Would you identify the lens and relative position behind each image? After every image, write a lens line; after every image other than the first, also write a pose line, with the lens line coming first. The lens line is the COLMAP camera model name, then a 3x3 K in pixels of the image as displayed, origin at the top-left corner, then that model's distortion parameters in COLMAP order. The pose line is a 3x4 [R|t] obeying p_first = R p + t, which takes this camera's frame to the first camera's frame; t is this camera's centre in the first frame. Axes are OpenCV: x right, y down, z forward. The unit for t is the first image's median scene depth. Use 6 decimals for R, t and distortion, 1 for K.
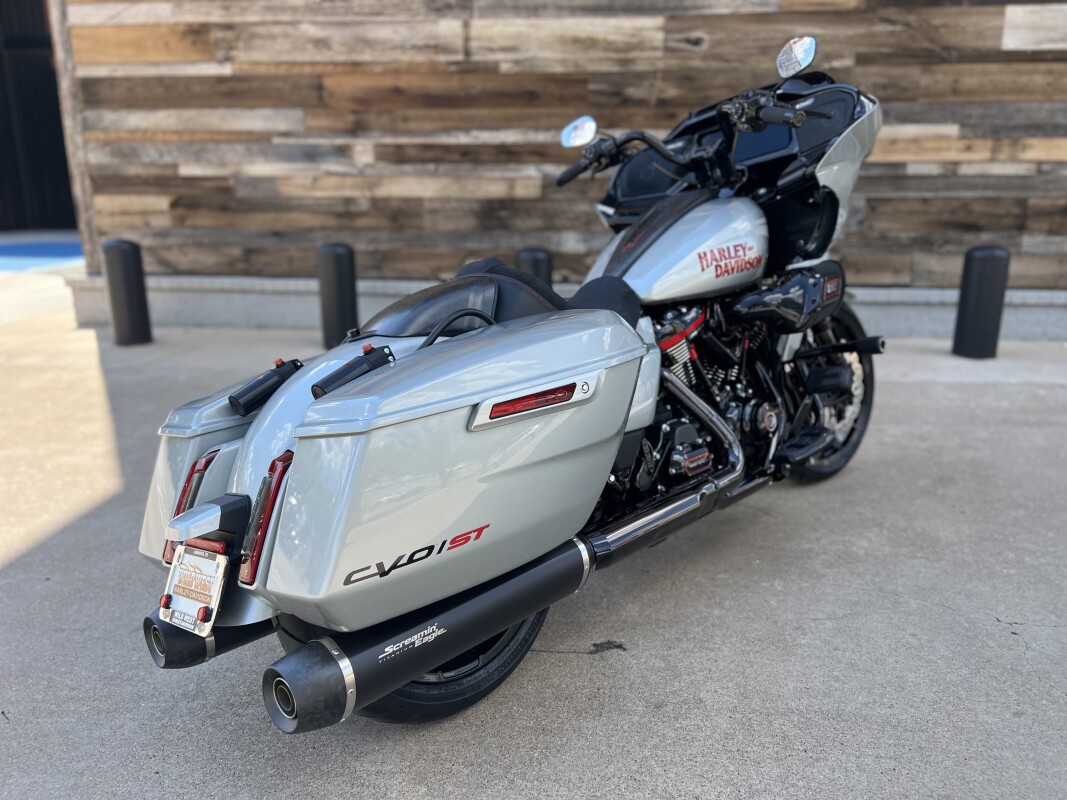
lens RADIAL K [[804.1, 0, 532.8], [0, 804.1, 408.7], [0, 0, 1]] dist [0.054240, -0.058663]
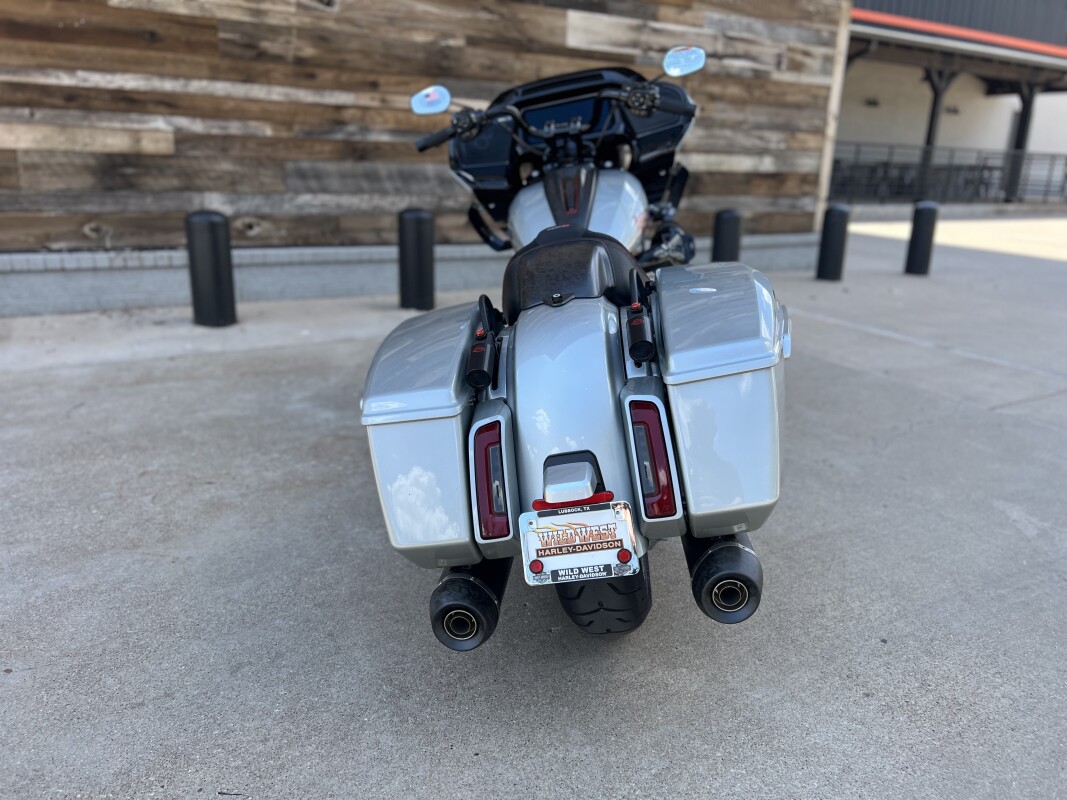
lens RADIAL K [[804.1, 0, 532.4], [0, 804.1, 401.2], [0, 0, 1]] dist [0.054240, -0.058663]
pose [[0.787470, -0.152760, 0.597122, -0.267670], [0.130981, 0.988147, 0.080060, -0.012118], [-0.602275, 0.015167, 0.798145, 0.050932]]
